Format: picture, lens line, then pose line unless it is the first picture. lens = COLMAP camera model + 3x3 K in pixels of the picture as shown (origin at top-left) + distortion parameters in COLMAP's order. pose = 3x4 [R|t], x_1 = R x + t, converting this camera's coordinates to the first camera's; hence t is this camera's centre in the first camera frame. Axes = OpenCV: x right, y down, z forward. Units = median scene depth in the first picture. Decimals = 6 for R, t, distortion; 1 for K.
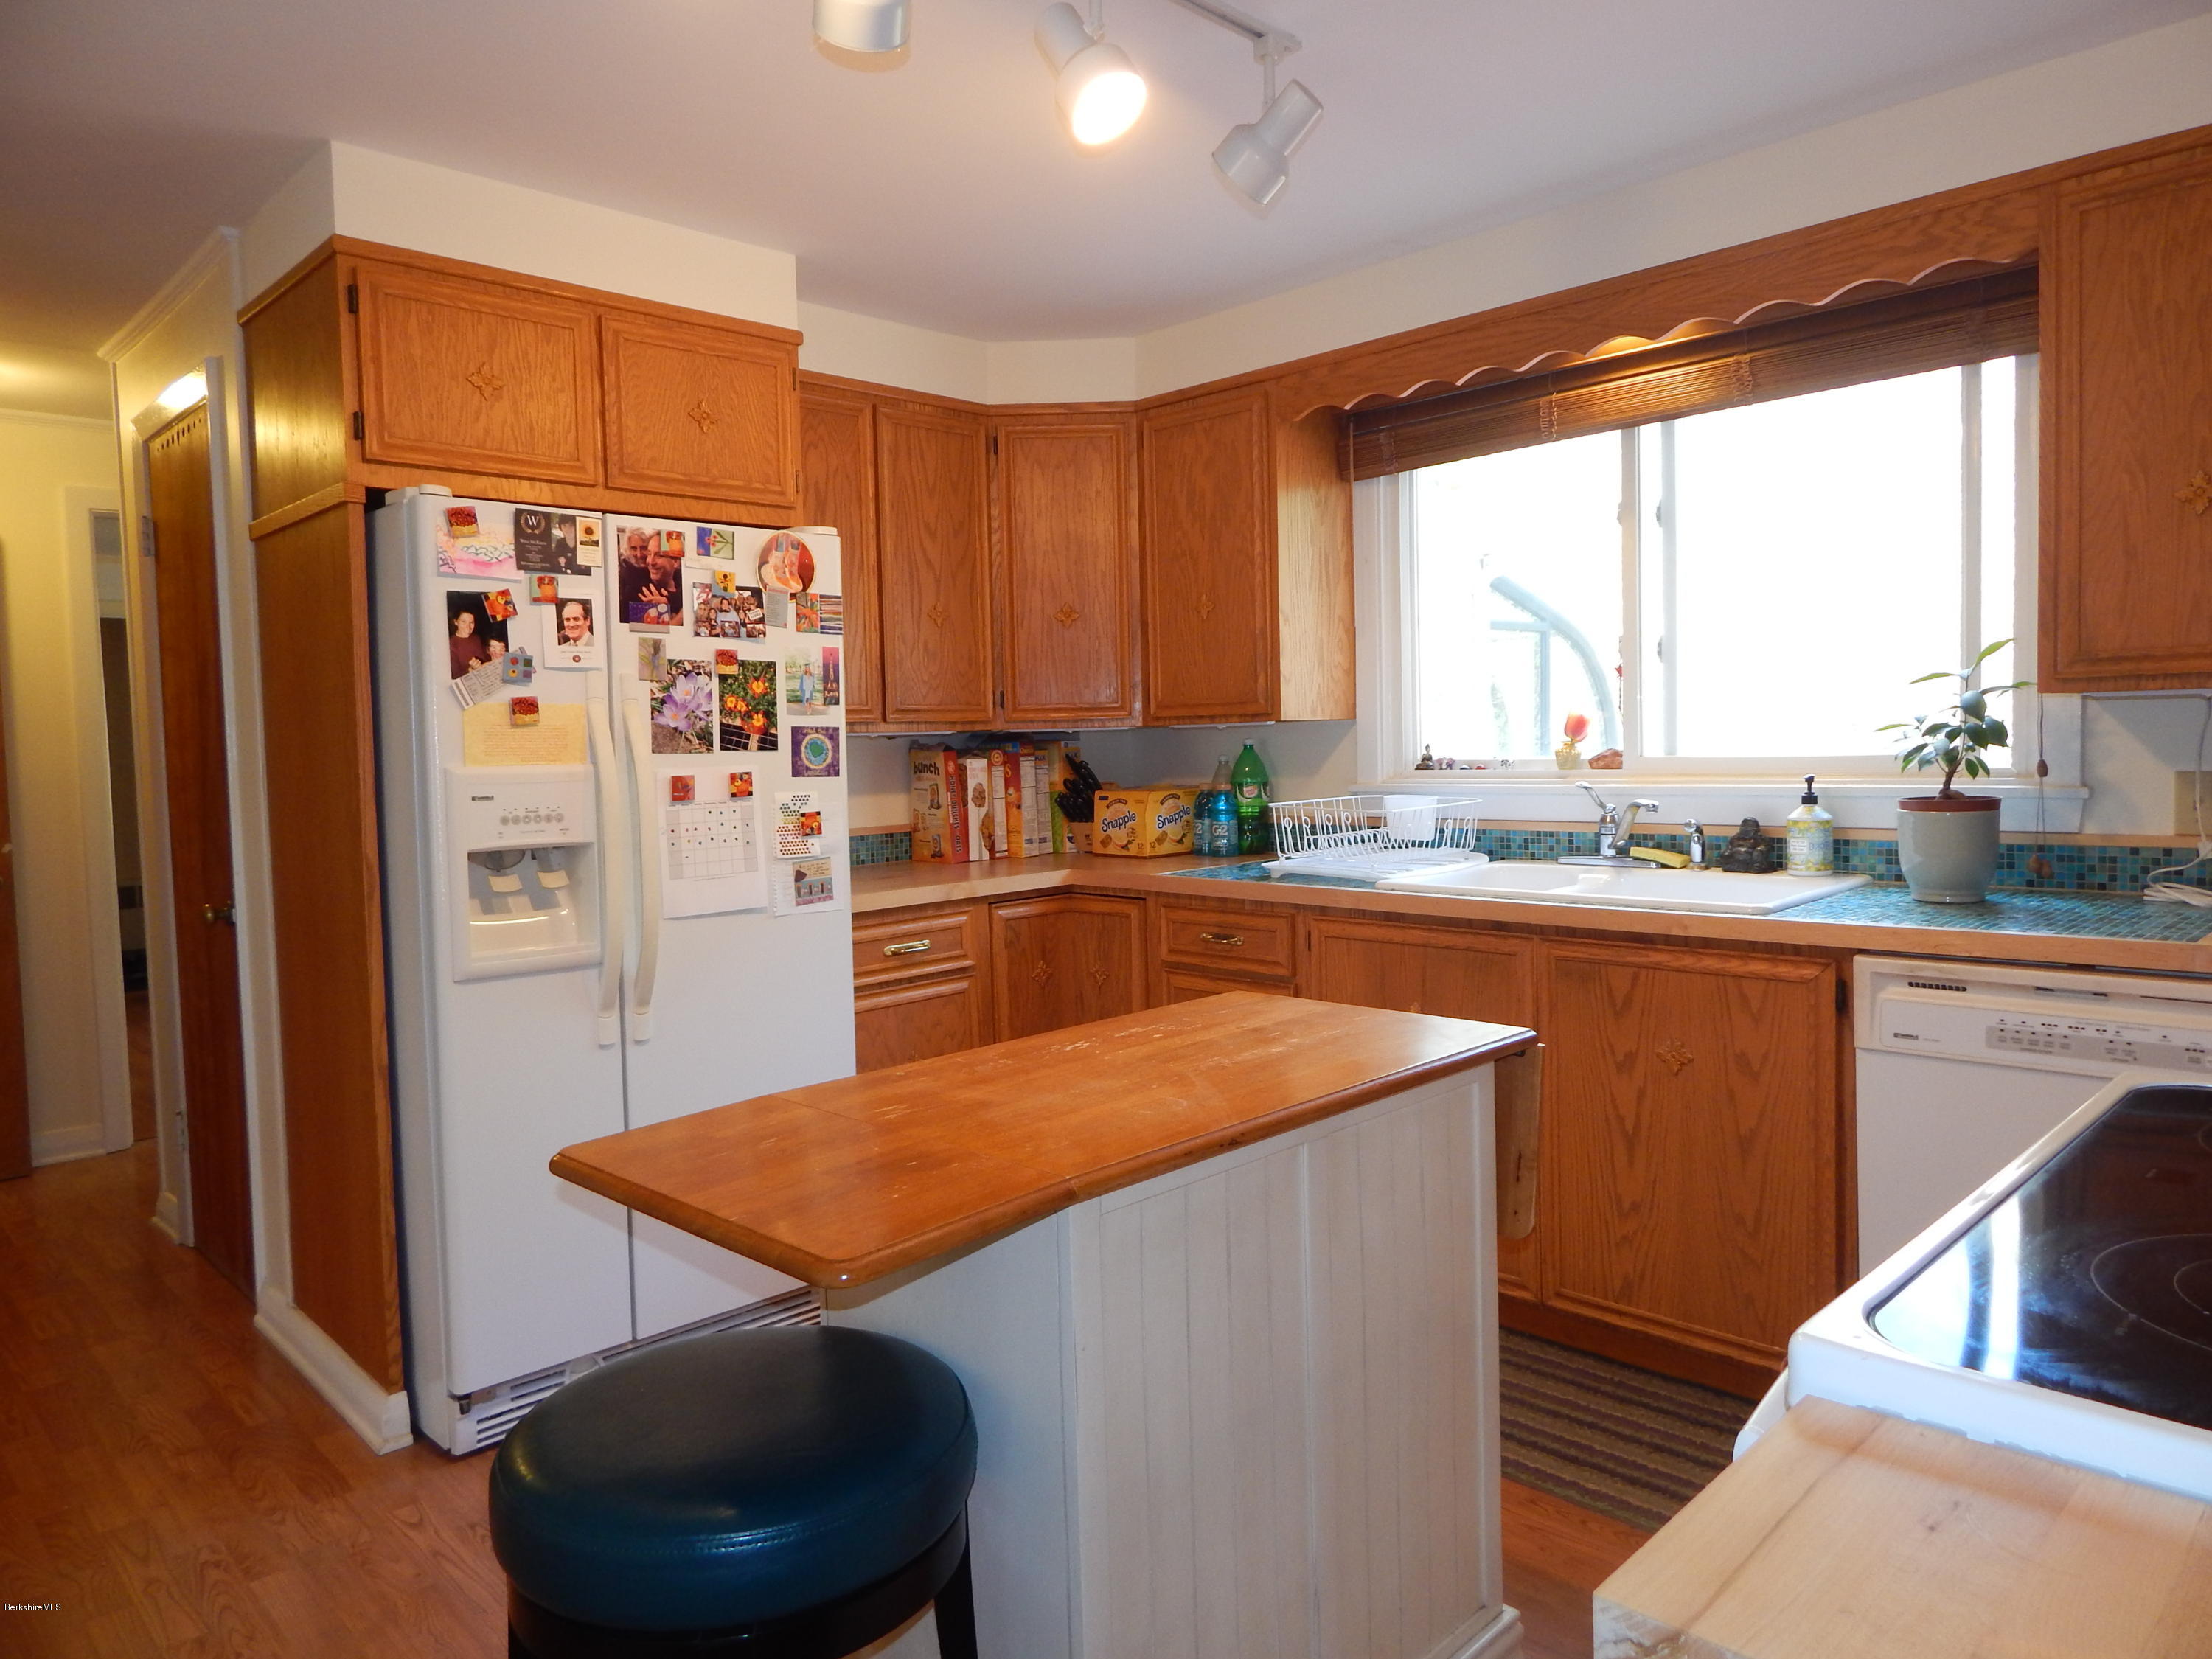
lens RADIAL K [[1453.8, 0, 1121.2], [0, 1453.8, 820.5], [0, 0, 1]] dist [-0.002954, 0.002278]
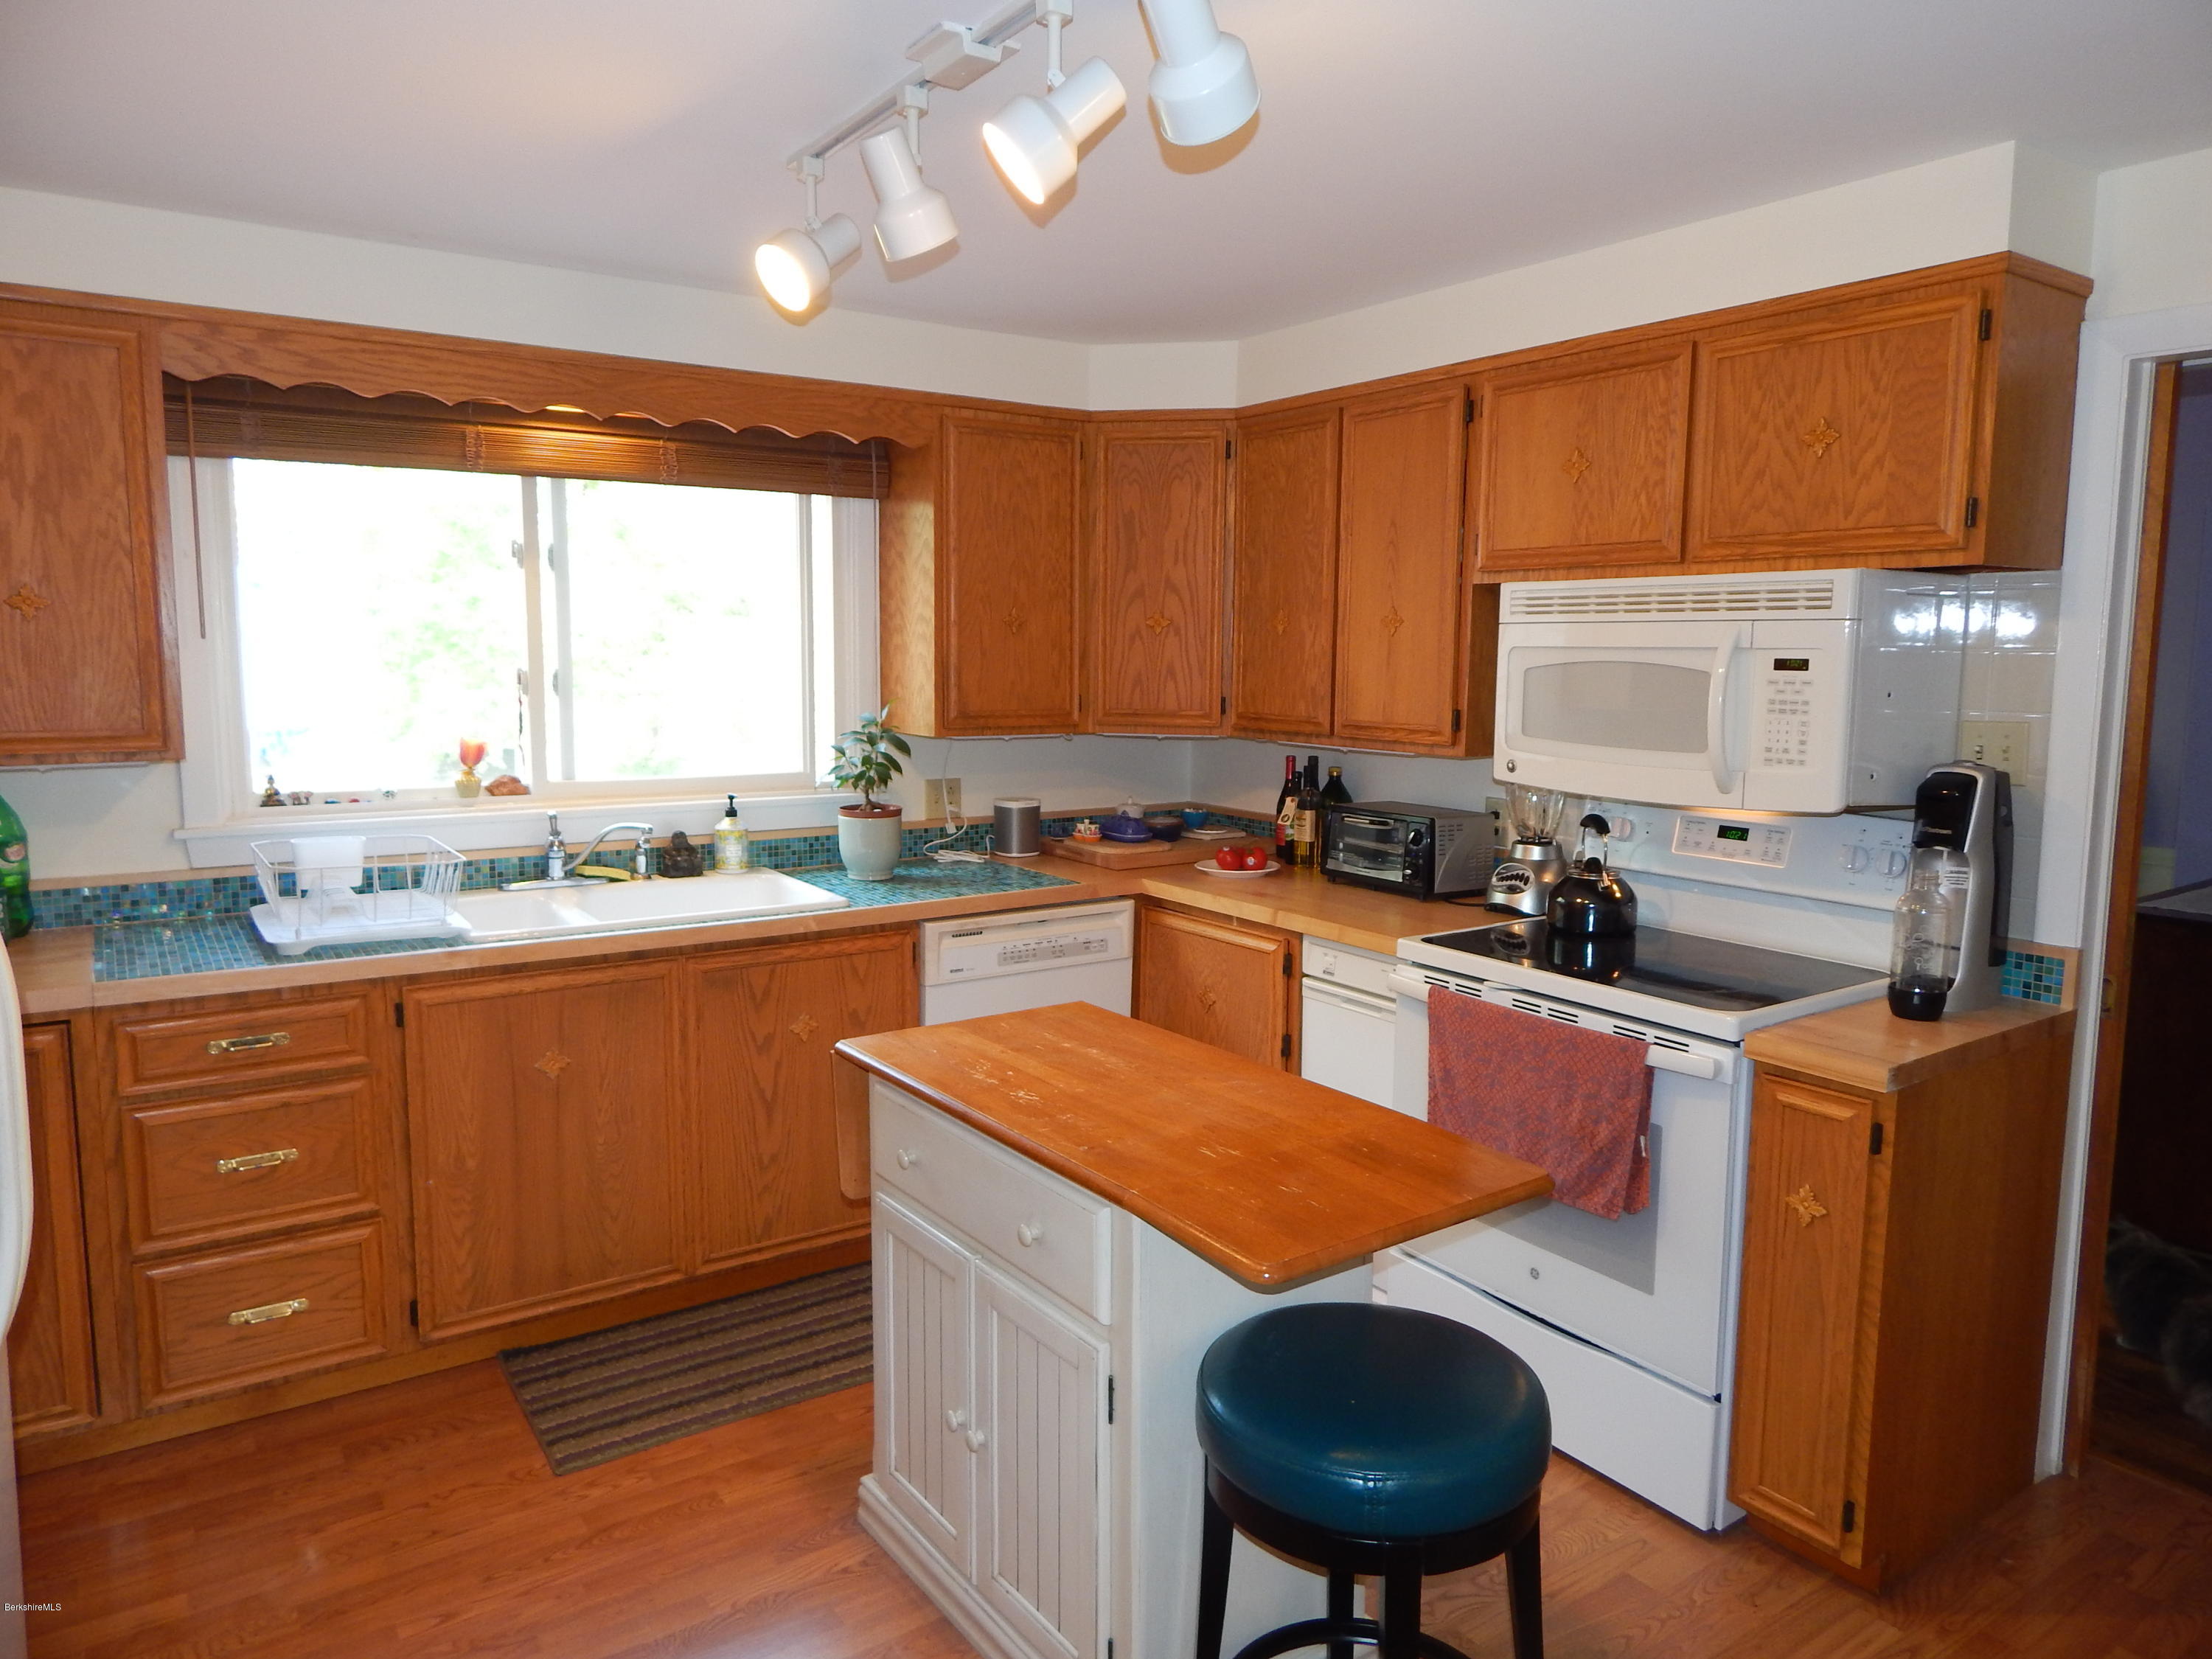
lens RADIAL K [[1453.8, 0, 1121.2], [0, 1453.8, 820.5], [0, 0, 1]] dist [-0.002954, 0.002278]
pose [[0.176933, -0.086285, 0.980433, -0.769092], [0.043137, 0.995872, 0.079859, -0.102790], [-0.983277, 0.028164, 0.179925, 0.480977]]
